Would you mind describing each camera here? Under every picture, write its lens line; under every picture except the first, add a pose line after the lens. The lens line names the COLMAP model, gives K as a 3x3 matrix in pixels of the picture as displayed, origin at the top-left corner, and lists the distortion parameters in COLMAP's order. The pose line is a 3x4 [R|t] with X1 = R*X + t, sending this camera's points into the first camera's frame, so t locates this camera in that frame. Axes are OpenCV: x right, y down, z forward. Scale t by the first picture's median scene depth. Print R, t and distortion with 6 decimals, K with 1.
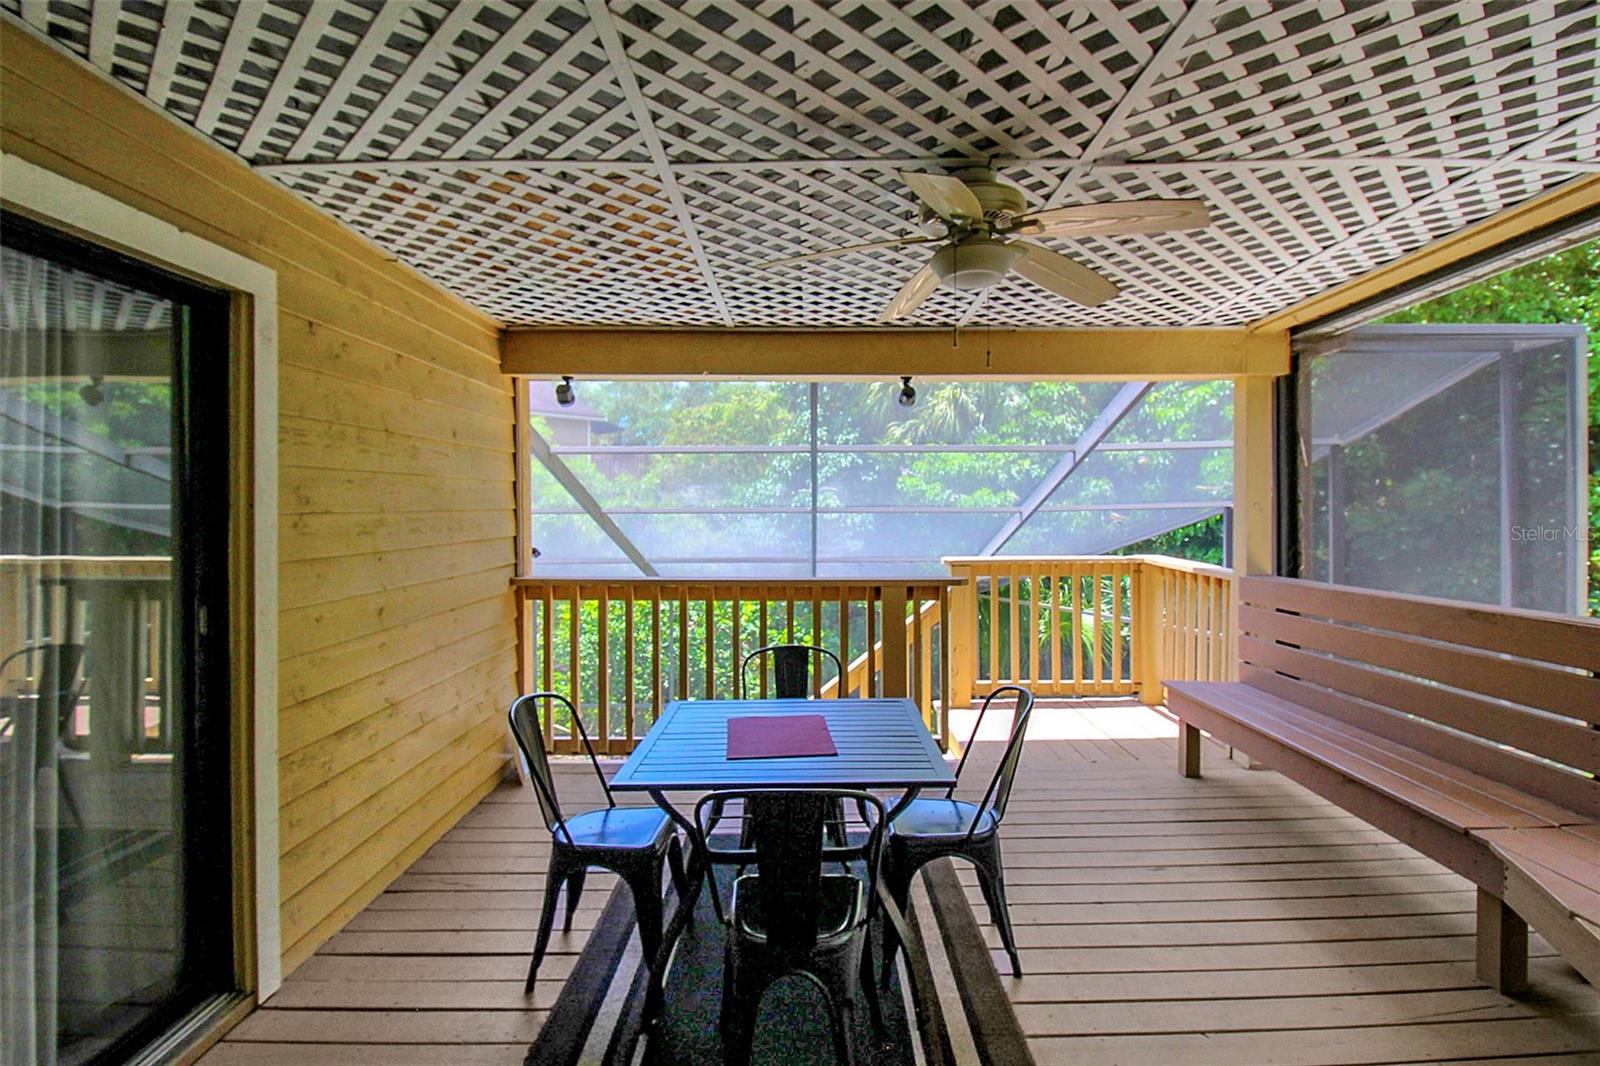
lens RADIAL K [[781.1, 0, 800.0], [0, 781.1, 533.0], [0, 0, 1]] dist [0.000579, -0.000648]
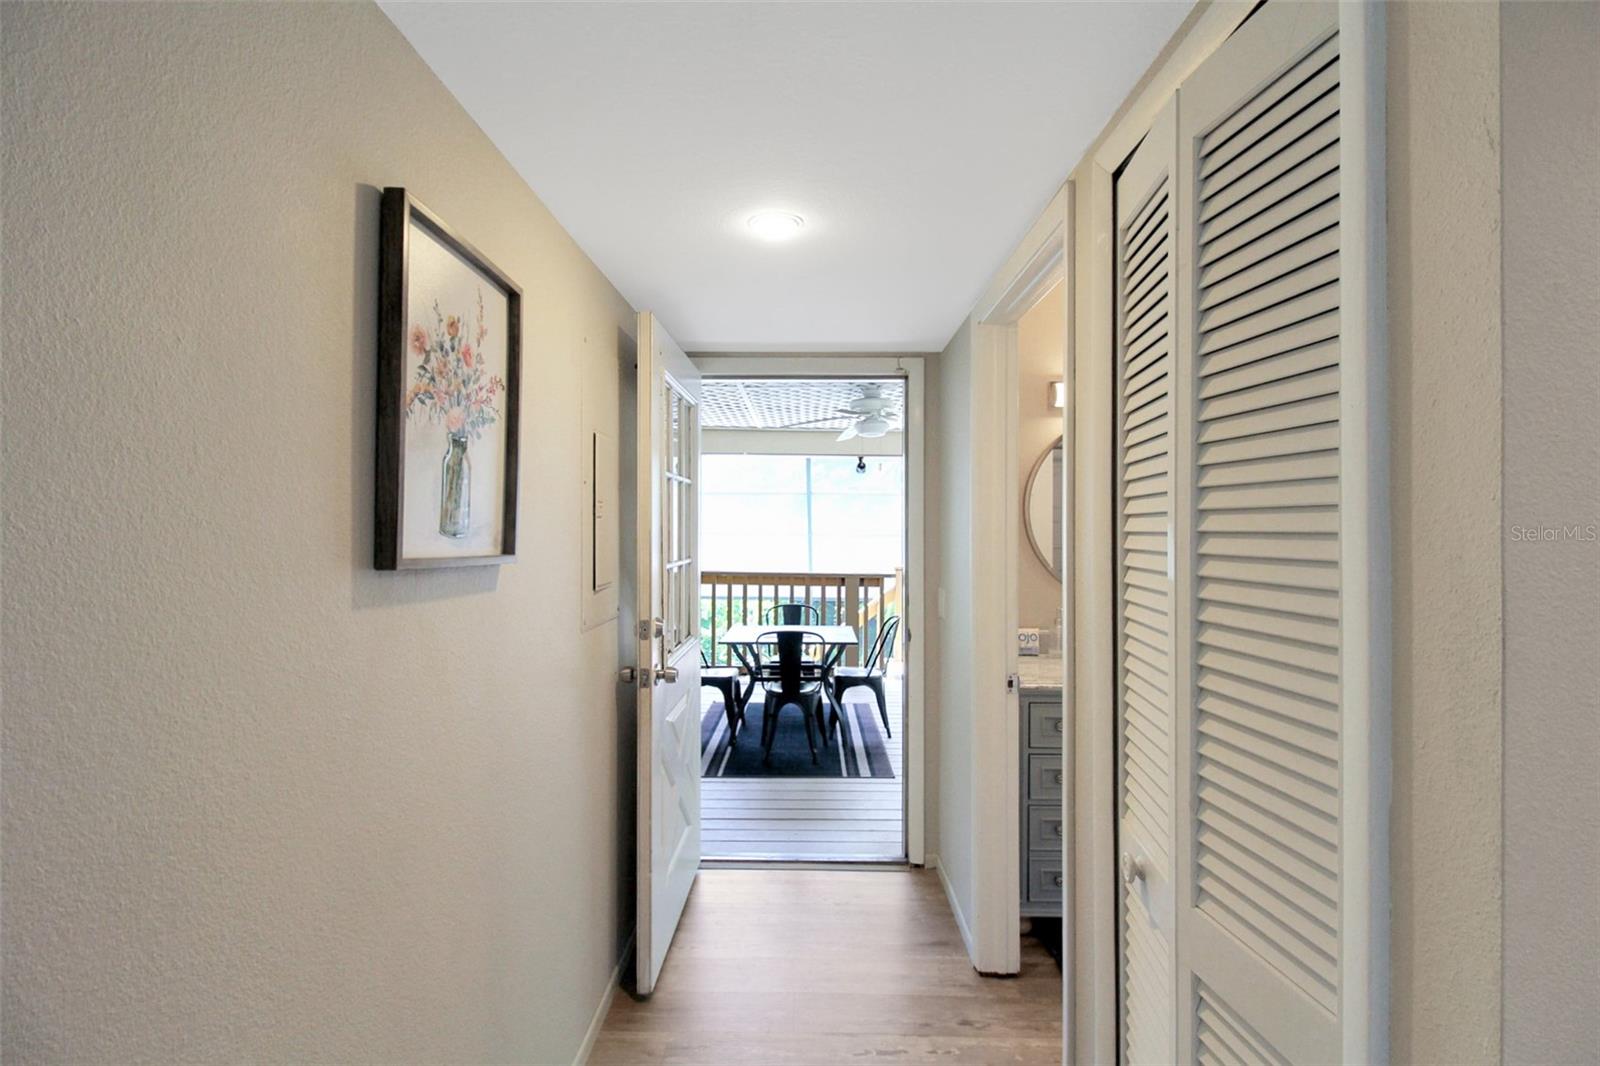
lens RADIAL K [[781.1, 0, 800.0], [0, 781.1, 533.0], [0, 0, 1]] dist [0.000579, -0.000648]
pose [[0.999913, 0.012801, -0.003258, 0.015987], [-0.012880, 0.999586, -0.025741, 0.027232], [0.002928, 0.025781, 0.999663, -1.241552]]
